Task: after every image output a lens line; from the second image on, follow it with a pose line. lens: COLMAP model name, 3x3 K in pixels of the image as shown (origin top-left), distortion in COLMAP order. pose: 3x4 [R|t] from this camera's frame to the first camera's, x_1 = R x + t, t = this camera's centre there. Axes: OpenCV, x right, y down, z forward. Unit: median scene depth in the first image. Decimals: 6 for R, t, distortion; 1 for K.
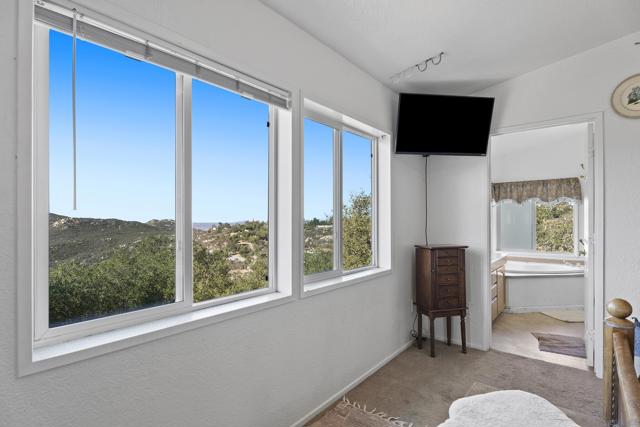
lens RADIAL K [[308.5, 0, 314.6], [0, 308.5, 217.3], [0, 0, 1]] dist [-0.002916, -0.001338]
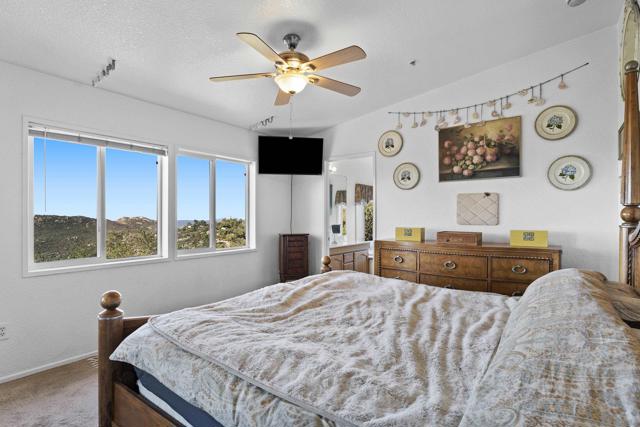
lens RADIAL K [[319.2, 0, 316.4], [0, 319.2, 214.7], [0, 0, 1]] dist [-0.007268, -0.001074]
pose [[0.998211, 0.000379, 0.059786, 0.528843], [-0.000375, 1.000000, -0.000084, -0.002414], [-0.059786, 0.000062, 0.998211, -0.713380]]
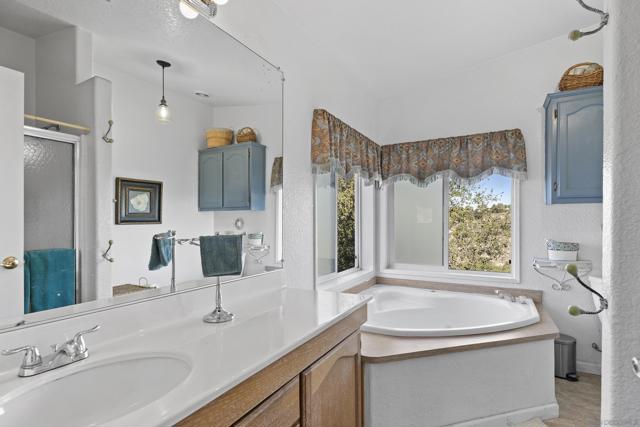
lens RADIAL K [[319.2, 0, 315.8], [0, 319.2, 216.9], [0, 0, 1]] dist [-0.007268, -0.001074]
pose [[0.982904, 0.002872, 0.184098, 0.867955], [-0.001732, 0.999978, -0.006348, 0.045194], [-0.184113, 0.005921, 0.982887, 1.111001]]
